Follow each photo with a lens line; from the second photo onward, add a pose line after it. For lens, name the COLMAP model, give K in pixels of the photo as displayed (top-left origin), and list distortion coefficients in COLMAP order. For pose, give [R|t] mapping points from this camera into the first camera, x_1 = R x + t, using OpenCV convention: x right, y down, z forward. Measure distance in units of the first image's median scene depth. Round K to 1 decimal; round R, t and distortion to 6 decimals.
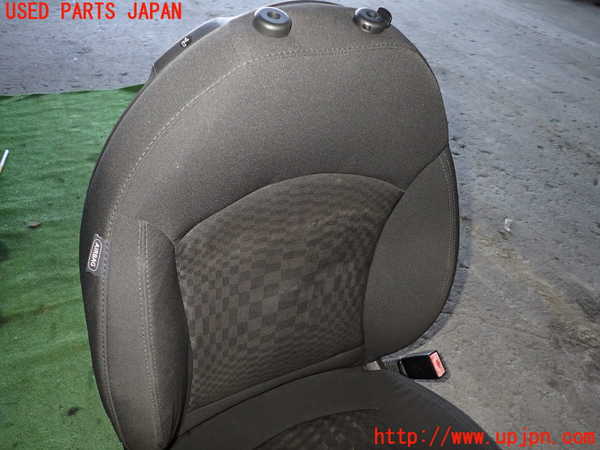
lens RADIAL K [[450.9, 0, 300.0], [0, 450.9, 225.0], [0, 0, 1]] dist [-0.003602, -0.004069]
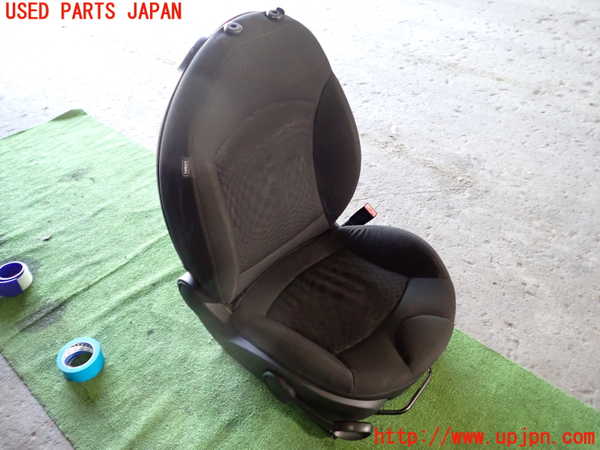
lens RADIAL K [[450.9, 0, 300.0], [0, 450.9, 225.0], [0, 0, 1]] dist [-0.003602, -0.004069]
pose [[0.929511, -0.333364, 0.157726, -0.111715], [0.326387, 0.942713, 0.069022, 0.095669], [-0.171699, -0.012677, 0.985068, -0.301684]]
